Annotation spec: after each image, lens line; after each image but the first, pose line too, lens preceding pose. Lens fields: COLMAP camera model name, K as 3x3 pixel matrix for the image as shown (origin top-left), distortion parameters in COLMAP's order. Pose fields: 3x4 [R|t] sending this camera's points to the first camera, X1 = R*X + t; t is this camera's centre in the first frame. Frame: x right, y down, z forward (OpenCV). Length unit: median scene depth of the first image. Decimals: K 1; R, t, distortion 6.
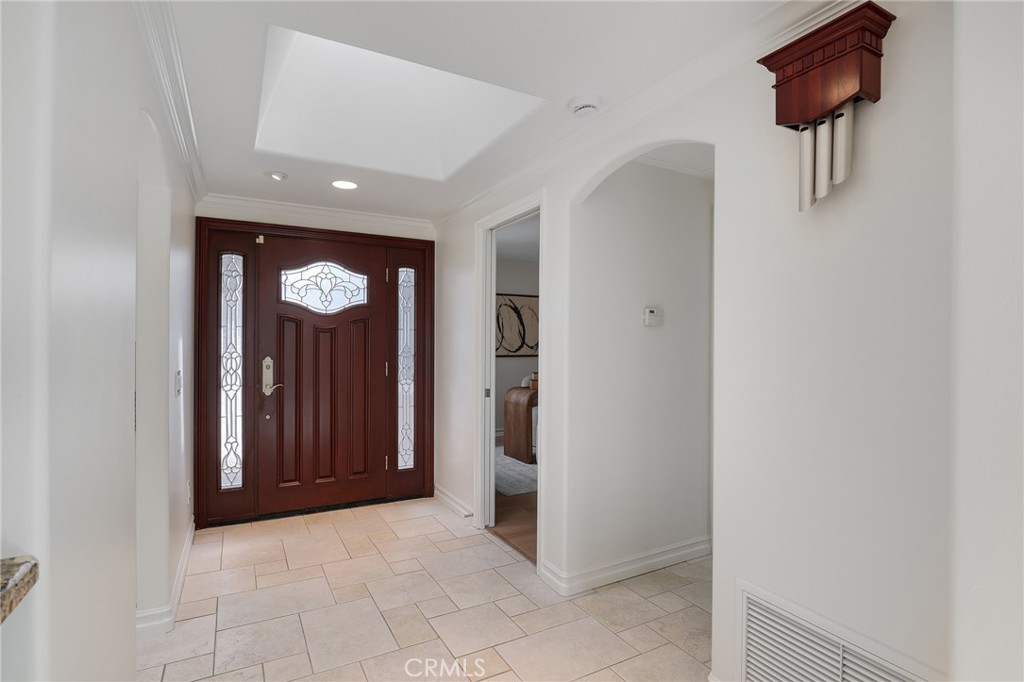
lens RADIAL K [[510.5, 0, 512.0], [0, 510.5, 341.0], [0, 0, 1]] dist [-0.004204, -0.000467]
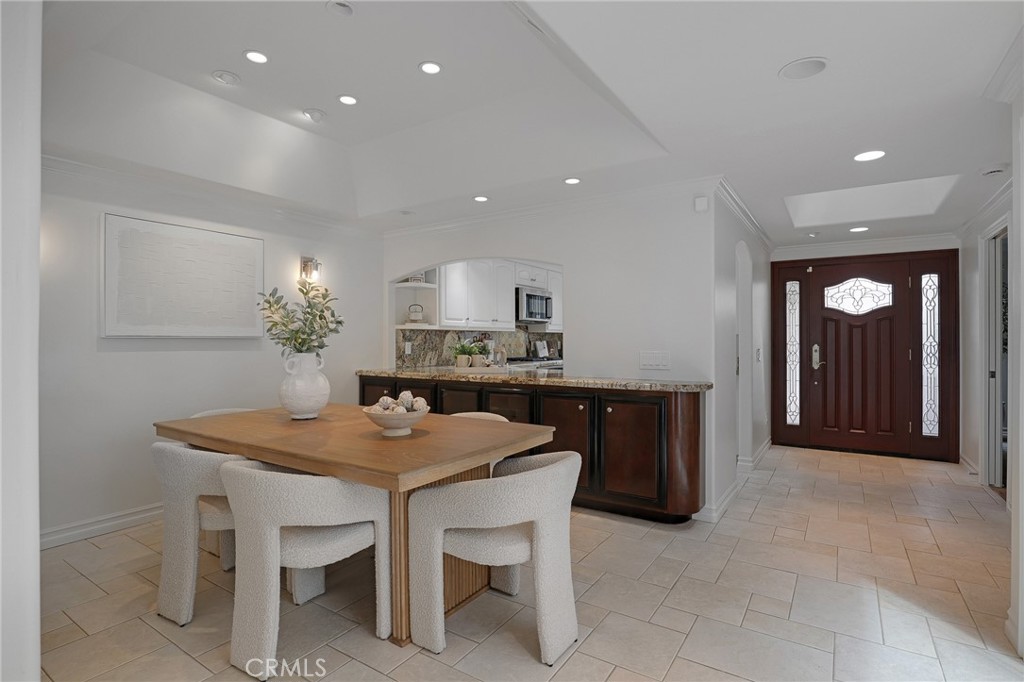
lens RADIAL K [[449.3, 0, 513.1], [0, 449.3, 333.7], [0, 0, 1]] dist [-0.045162, -0.000143]
pose [[0.433870, -0.012690, -0.900886, 0.323988], [0.002899, 0.999915, -0.012689, 0.013323], [0.900971, 0.002894, 0.433870, -0.406073]]
